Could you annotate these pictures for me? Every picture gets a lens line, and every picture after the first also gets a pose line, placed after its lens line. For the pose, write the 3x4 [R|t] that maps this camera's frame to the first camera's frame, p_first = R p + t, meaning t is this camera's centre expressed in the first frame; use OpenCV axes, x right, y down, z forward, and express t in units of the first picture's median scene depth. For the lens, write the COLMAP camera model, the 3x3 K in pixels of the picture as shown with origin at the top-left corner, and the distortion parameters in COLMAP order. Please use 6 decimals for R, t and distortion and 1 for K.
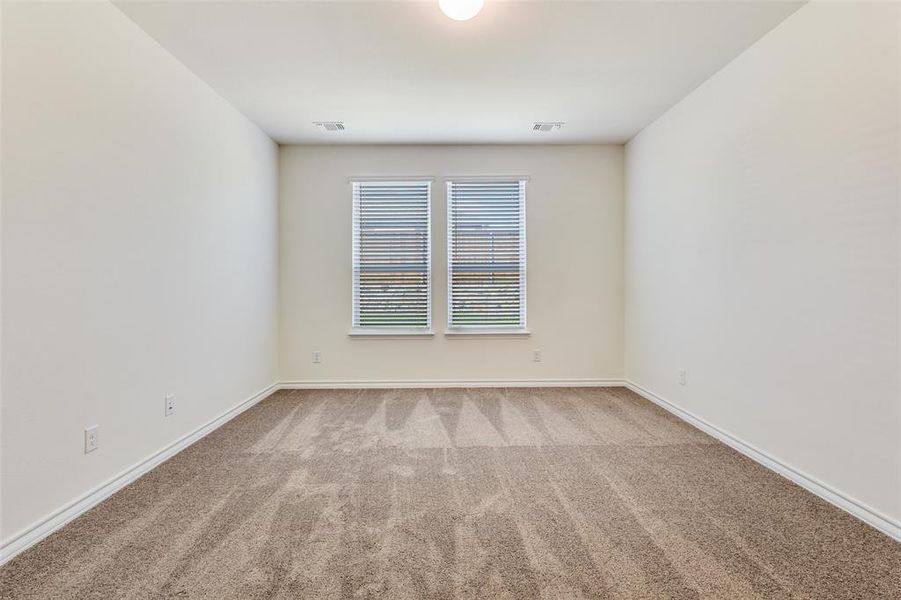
lens RADIAL K [[410.6, 0, 450.3], [0, 410.6, 285.2], [0, 0, 1]] dist [0.003141, 0.000127]
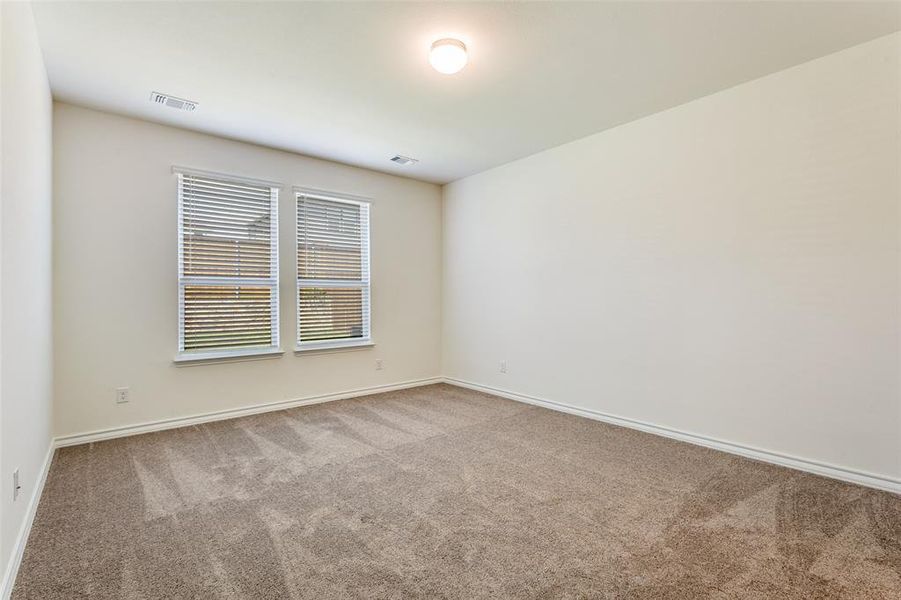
lens RADIAL K [[403.4, 0, 450.5], [0, 403.4, 300.0], [0, 0, 1]] dist [0.003683, -0.000003]
pose [[0.784581, -0.001948, 0.620023, -0.316916], [0.002784, 0.999996, -0.000381, 0.001063], [-0.620020, 0.002025, 0.784583, 0.039414]]
